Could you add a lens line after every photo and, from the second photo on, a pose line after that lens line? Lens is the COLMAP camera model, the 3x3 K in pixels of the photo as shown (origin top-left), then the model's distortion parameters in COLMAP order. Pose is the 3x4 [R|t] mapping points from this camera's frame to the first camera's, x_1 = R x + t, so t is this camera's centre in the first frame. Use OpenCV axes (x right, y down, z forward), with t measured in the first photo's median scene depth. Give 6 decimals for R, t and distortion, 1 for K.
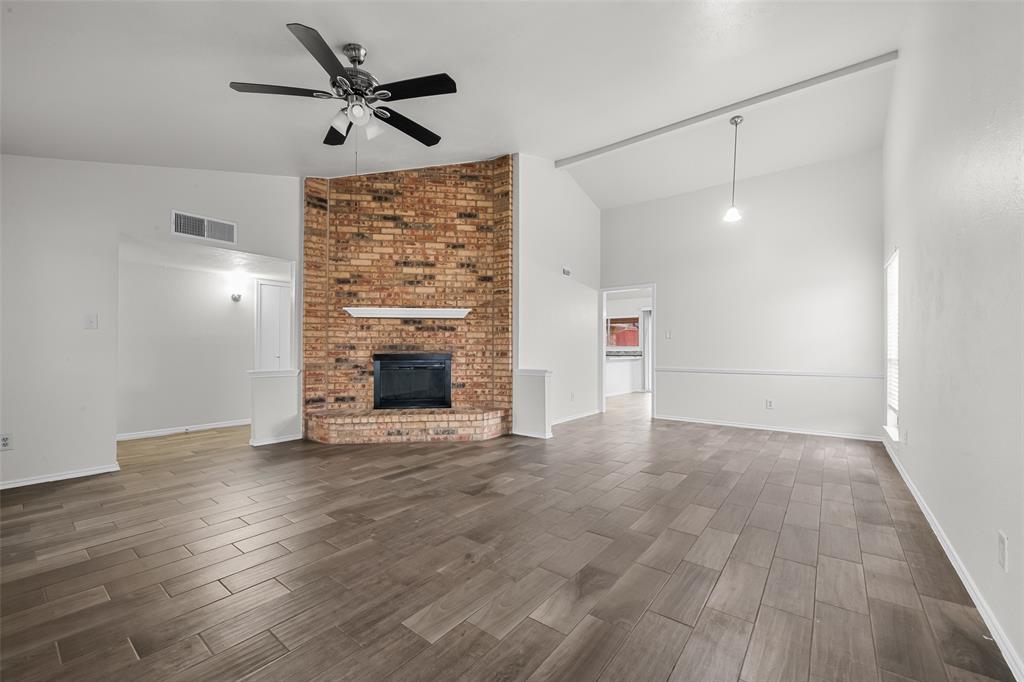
lens RADIAL K [[408.9, 0, 515.2], [0, 408.9, 345.6], [0, 0, 1]] dist [-0.003904, -0.001119]
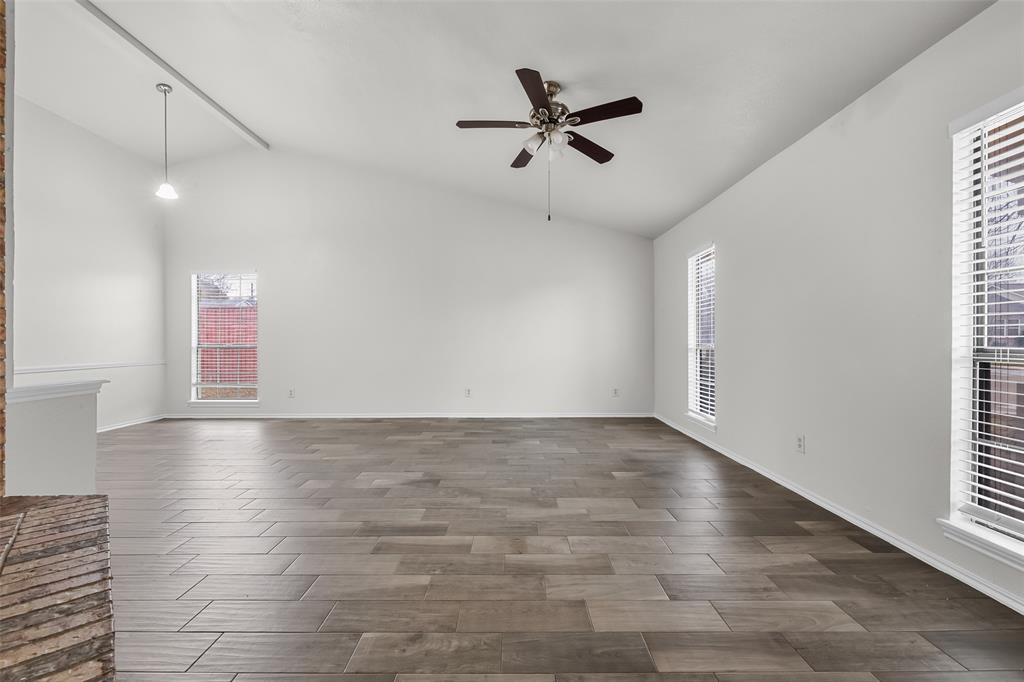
lens RADIAL K [[408.9, 0, 515.1], [0, 408.9, 341.7], [0, 0, 1]] dist [-0.003904, -0.001119]
pose [[-0.617600, -0.002557, 0.786488, -1.004629], [-0.008606, 0.999957, -0.003507, 0.013977], [-0.786445, -0.008935, -0.617595, 1.443279]]
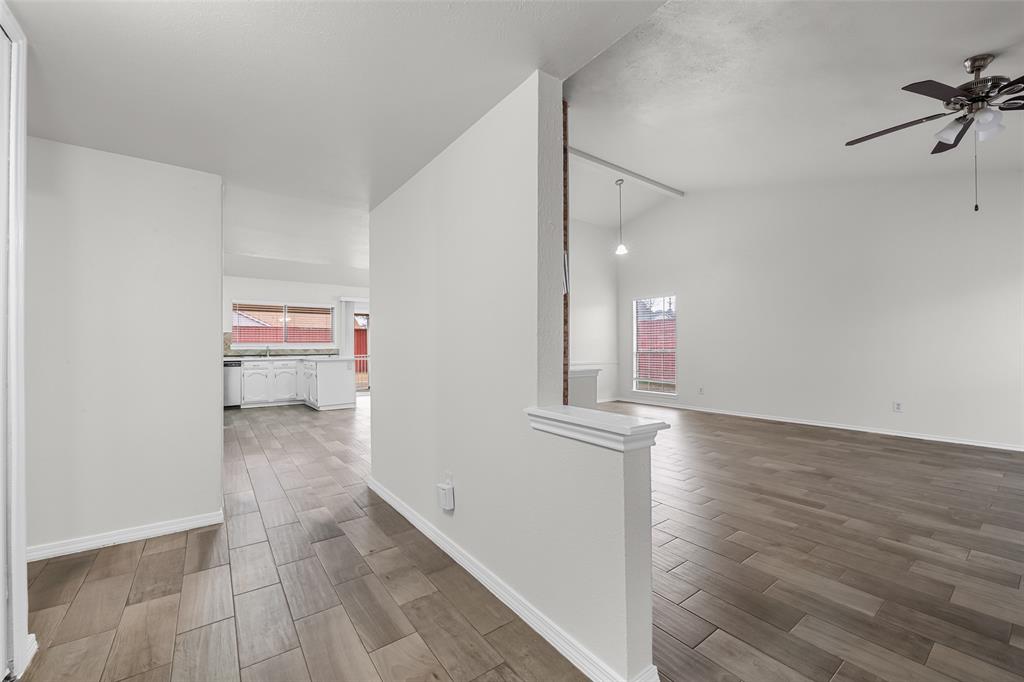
lens RADIAL K [[408.9, 0, 512.2], [0, 408.9, 345.8], [0, 0, 1]] dist [-0.003904, -0.001119]
pose [[0.271776, 0.003900, 0.962353, -1.370369], [-0.008483, 0.999963, -0.001657, 0.015324], [-0.962323, -0.007714, 0.271799, 1.489434]]
